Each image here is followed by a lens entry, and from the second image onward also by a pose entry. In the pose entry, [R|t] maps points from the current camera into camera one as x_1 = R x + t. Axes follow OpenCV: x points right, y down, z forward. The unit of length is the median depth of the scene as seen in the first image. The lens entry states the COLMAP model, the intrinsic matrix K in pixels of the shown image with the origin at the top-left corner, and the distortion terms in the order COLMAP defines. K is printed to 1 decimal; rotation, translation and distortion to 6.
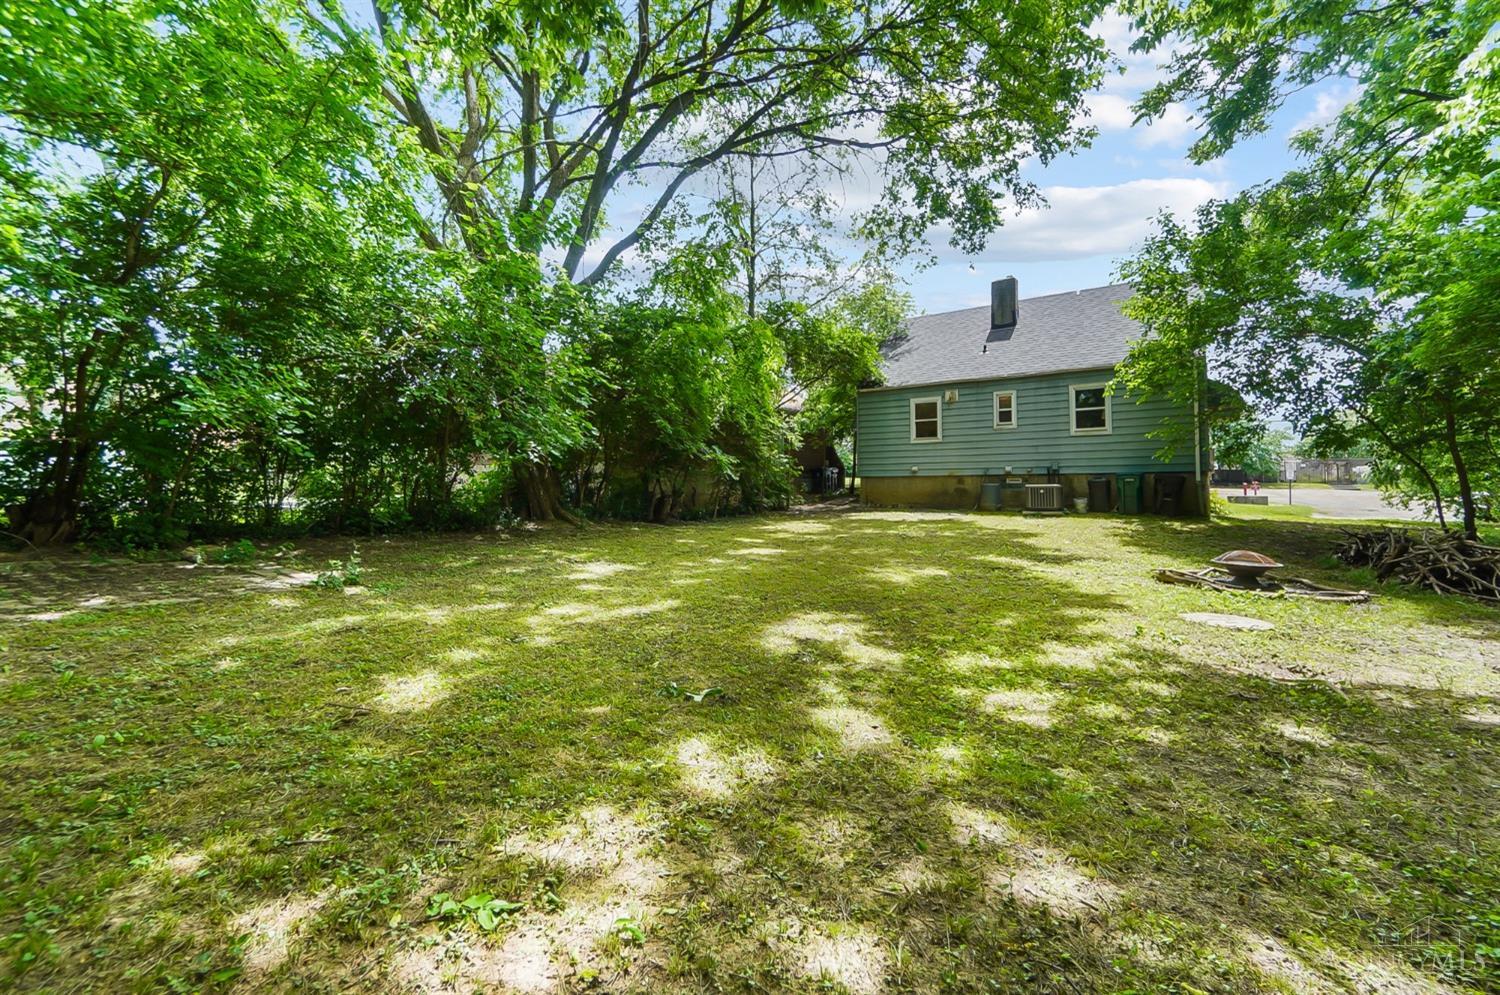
lens RADIAL K [[651.1, 0, 717.2], [0, 651.1, 473.3], [0, 0, 1]] dist [-0.002367, -0.001900]
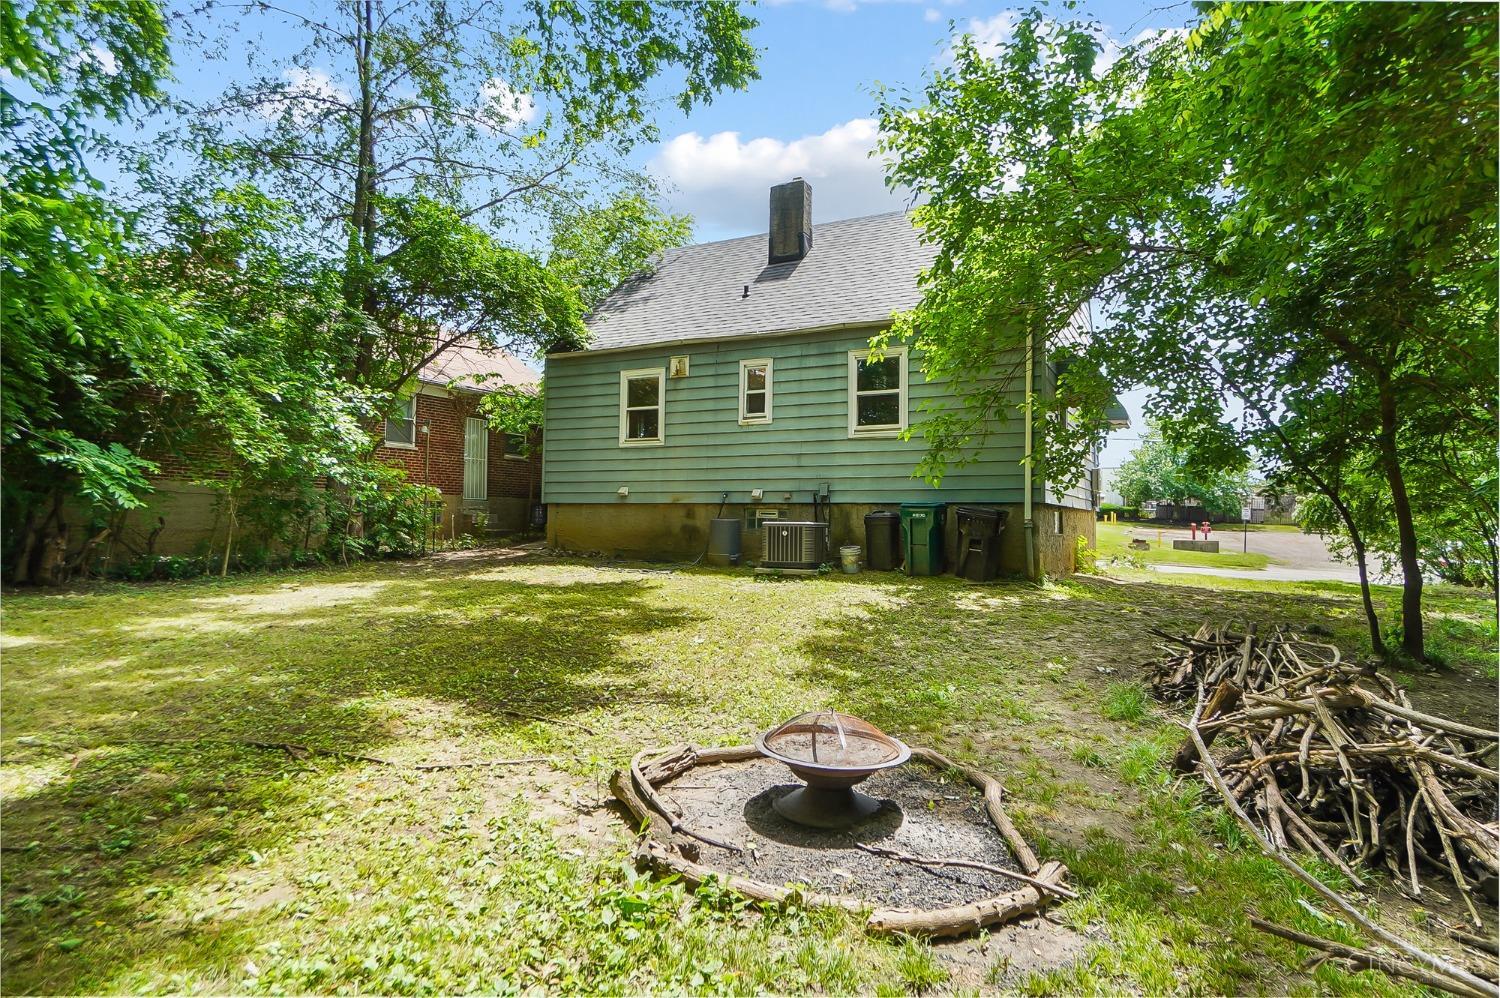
lens RADIAL K [[851.2, 0, 747.6], [0, 851.2, 499.8], [0, 0, 1]] dist [-0.015067, 0.000327]
pose [[0.987142, 0.019763, 0.158617, 0.304956], [-0.019592, 0.999805, -0.002640, 0.000854], [-0.158639, -0.000501, 0.987337, 0.238653]]
